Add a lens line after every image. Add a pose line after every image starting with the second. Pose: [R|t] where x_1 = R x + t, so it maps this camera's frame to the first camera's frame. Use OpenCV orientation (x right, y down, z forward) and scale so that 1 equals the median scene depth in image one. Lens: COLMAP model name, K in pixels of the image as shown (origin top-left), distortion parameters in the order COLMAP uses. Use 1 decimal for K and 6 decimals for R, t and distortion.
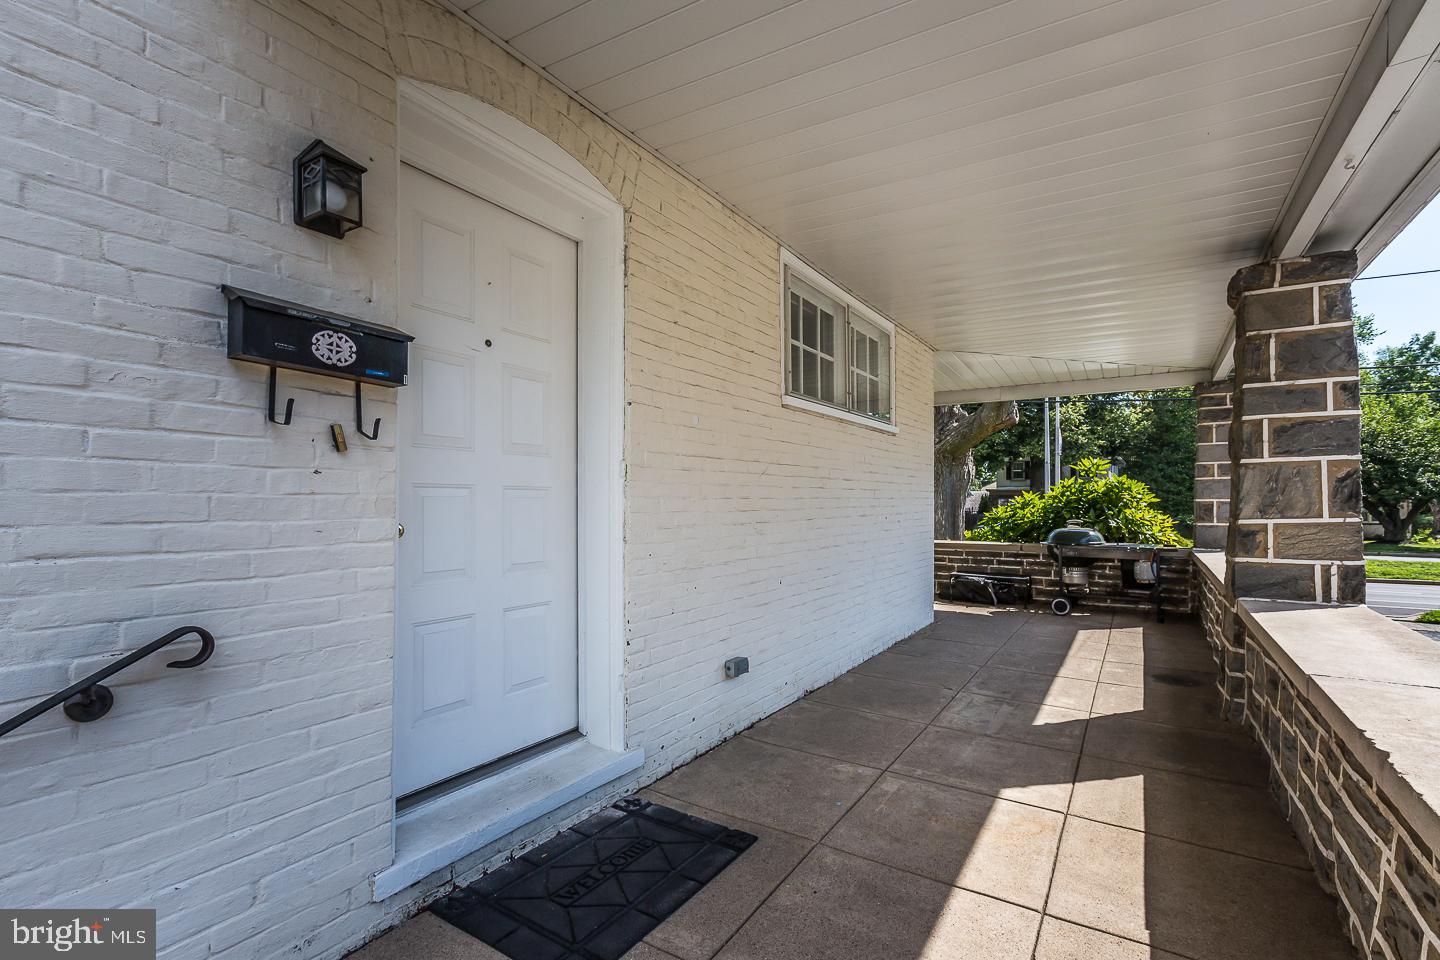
lens RADIAL K [[693.0, 0, 720.0], [0, 693.0, 480.0], [0, 0, 1]] dist [0.000524, -0.000813]
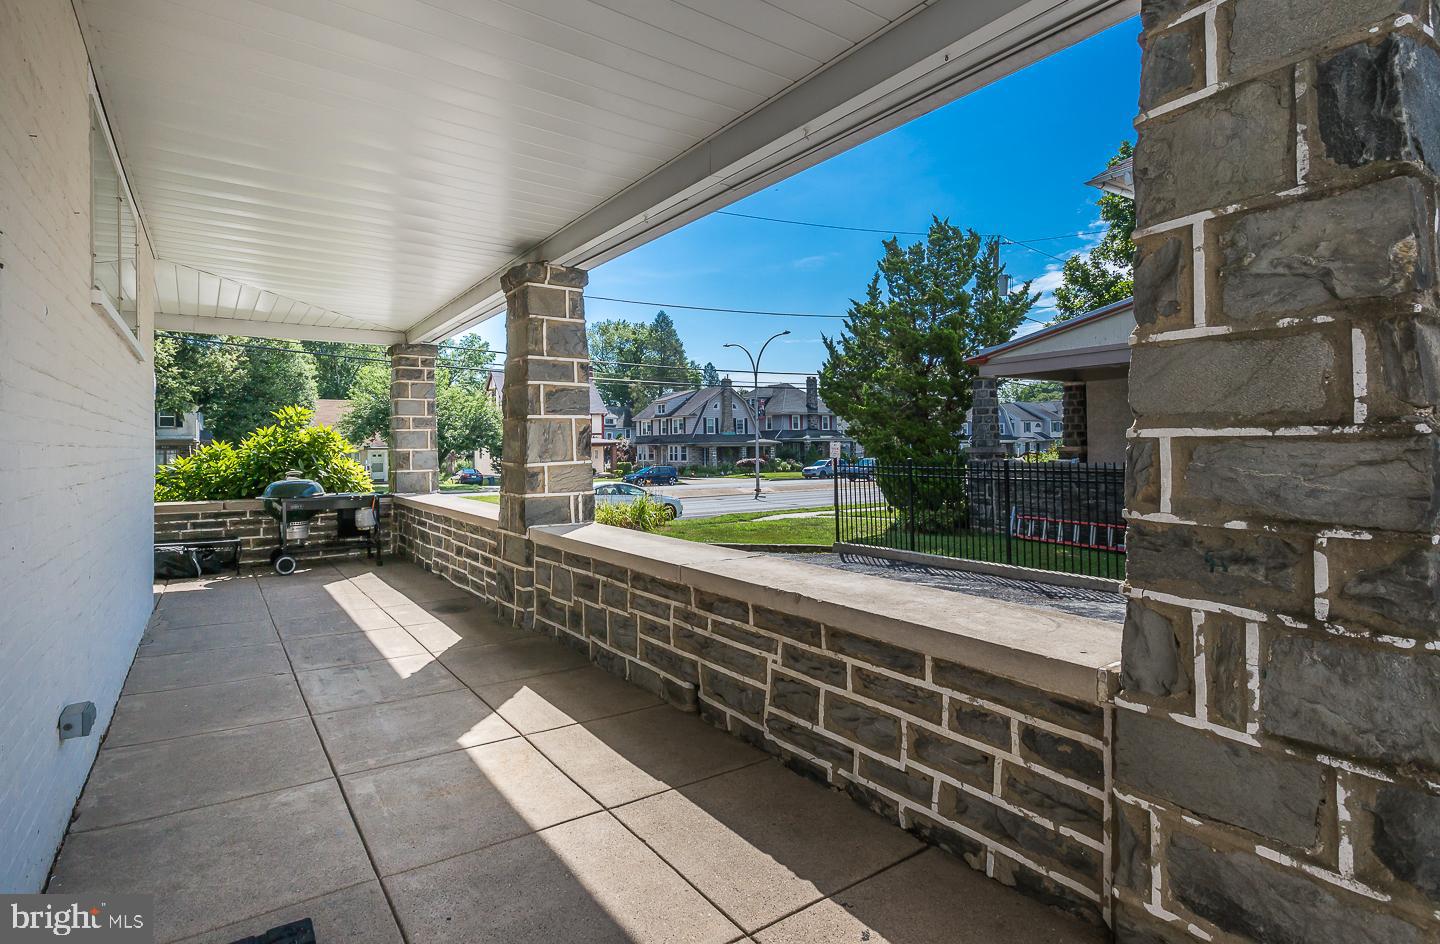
lens RADIAL K [[700.0, 0, 714.7], [0, 700.0, 414.0], [0, 0, 1]] dist [0.000618, -0.000056]
pose [[0.389197, 0.042772, 0.920161, -0.282017], [-0.019574, 0.999080, -0.038162, 0.009653], [-0.920946, -0.003158, 0.389676, 0.202768]]
